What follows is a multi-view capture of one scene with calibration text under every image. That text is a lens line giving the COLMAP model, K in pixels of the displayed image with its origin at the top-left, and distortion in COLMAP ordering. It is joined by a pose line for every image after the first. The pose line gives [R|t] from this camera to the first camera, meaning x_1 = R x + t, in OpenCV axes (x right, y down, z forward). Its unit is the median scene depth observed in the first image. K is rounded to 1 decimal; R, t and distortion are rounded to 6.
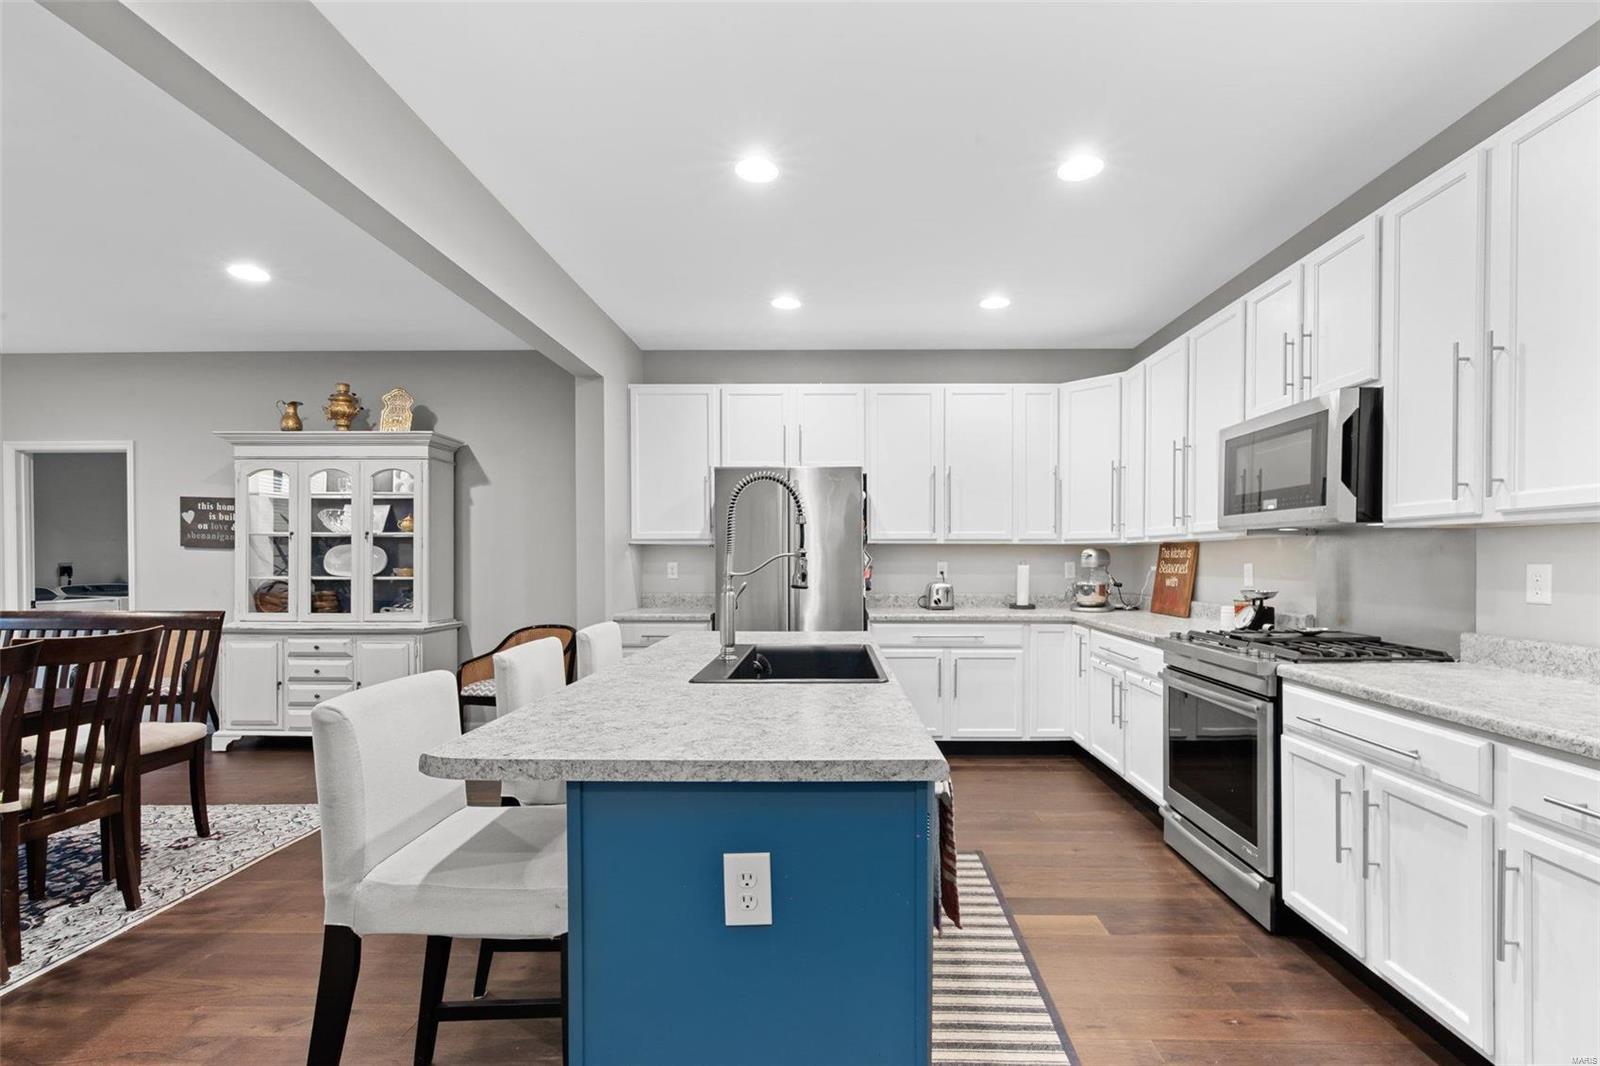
lens RADIAL K [[701.5, 0, 831.9], [0, 701.5, 562.6], [0, 0, 1]] dist [-0.001850, 0.000190]
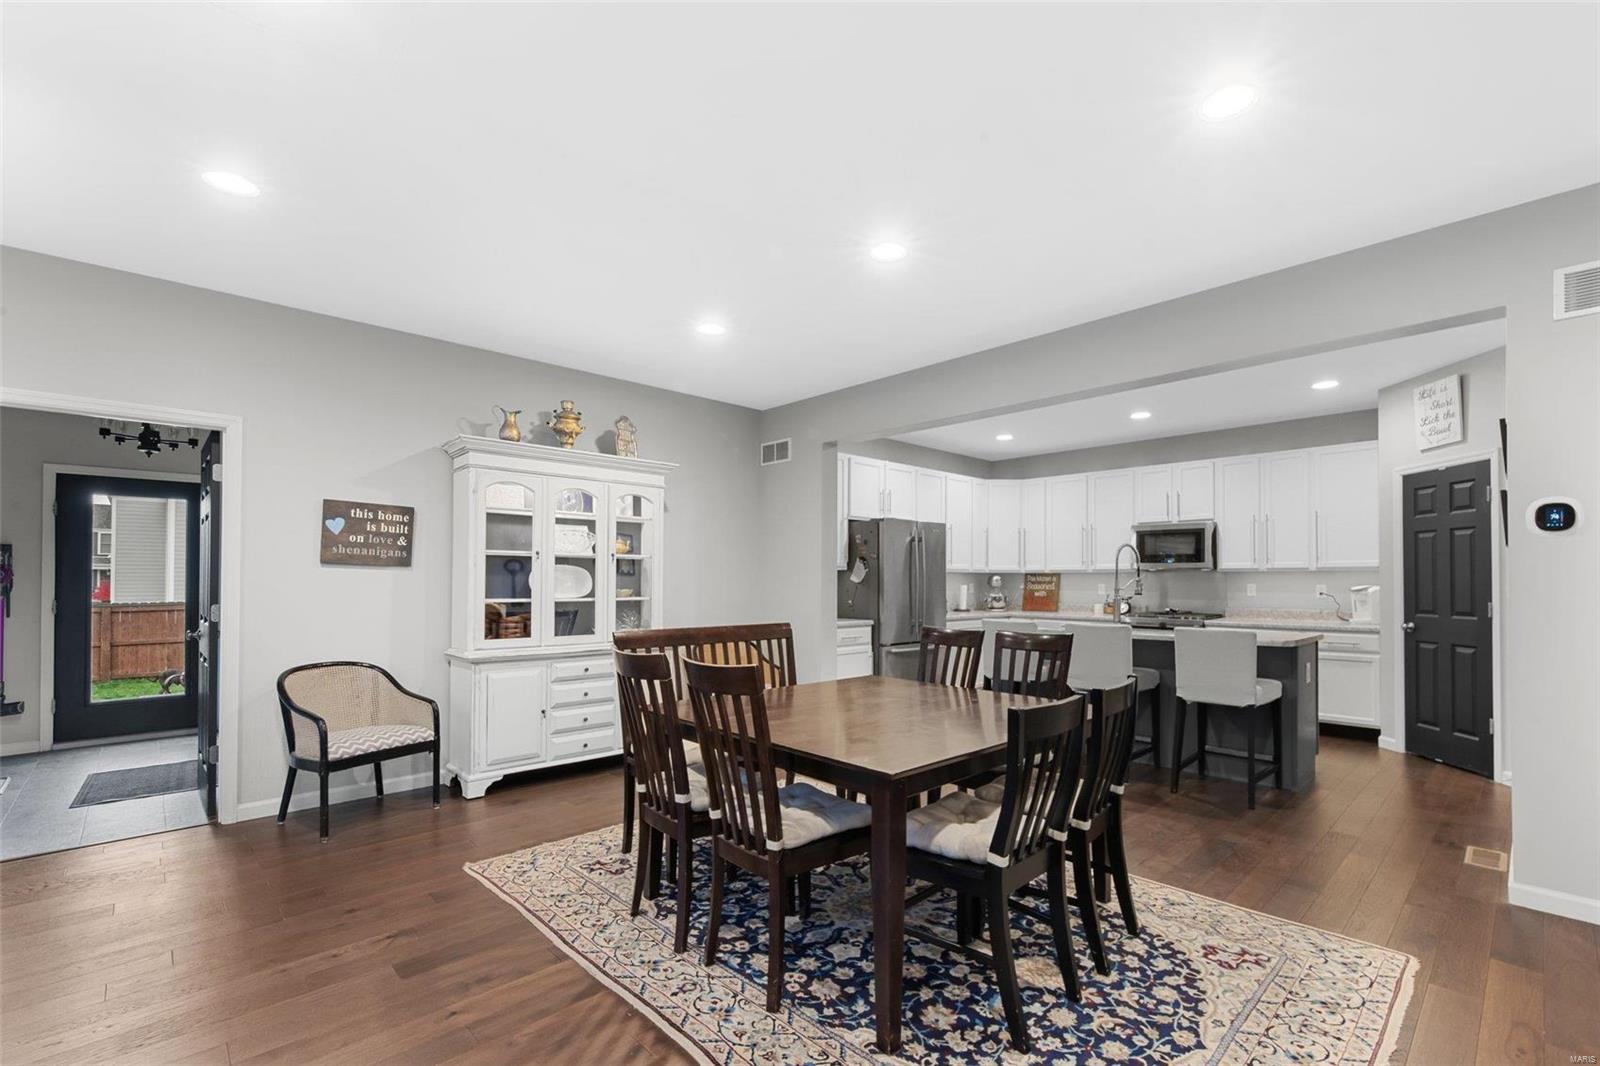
lens RADIAL K [[701.5, 0, 847.9], [0, 701.5, 568.1], [0, 0, 1]] dist [-0.001850, 0.000190]
pose [[0.696938, 0.015428, 0.716965, -1.270427], [0.000547, 0.999757, -0.022044, -0.000115], [-0.717131, 0.015755, 0.696760, 0.047448]]
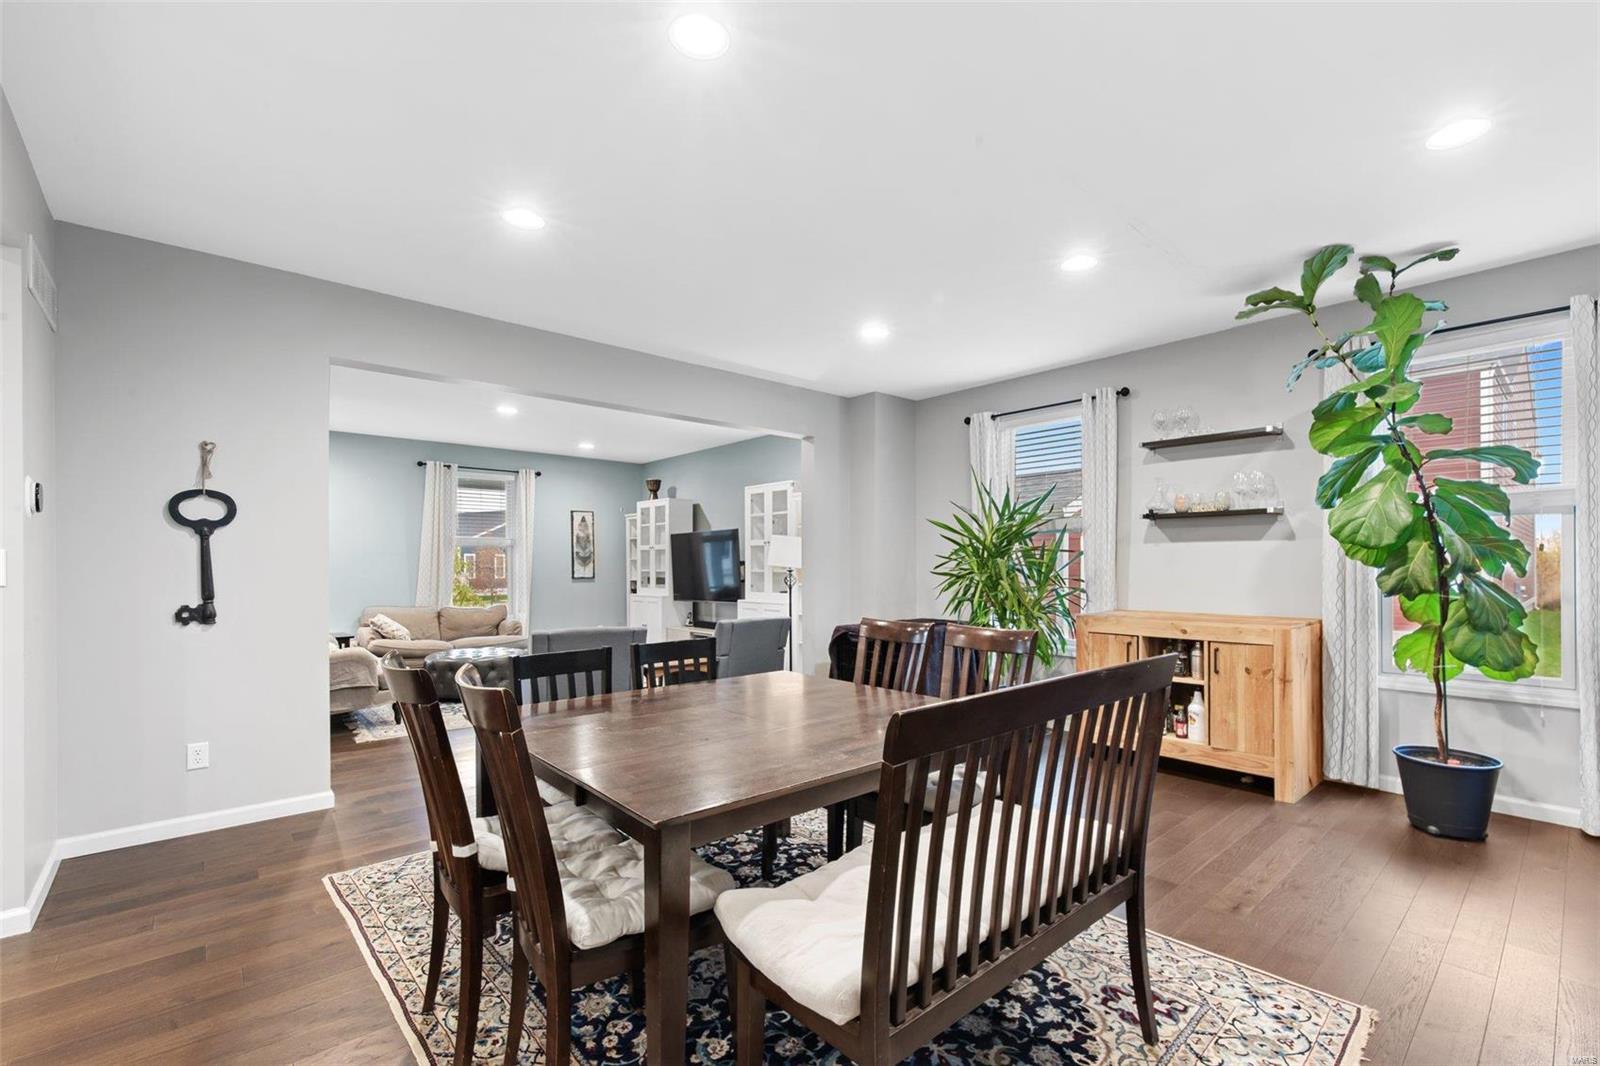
lens RADIAL K [[701.5, 0, 843.2], [0, 701.5, 566.1], [0, 0, 1]] dist [-0.001850, 0.000190]
pose [[-0.723662, 0.004343, -0.690141, -0.454058], [0.001298, 0.999987, 0.004931, -0.003733], [0.690153, 0.002672, -0.723658, 0.936477]]
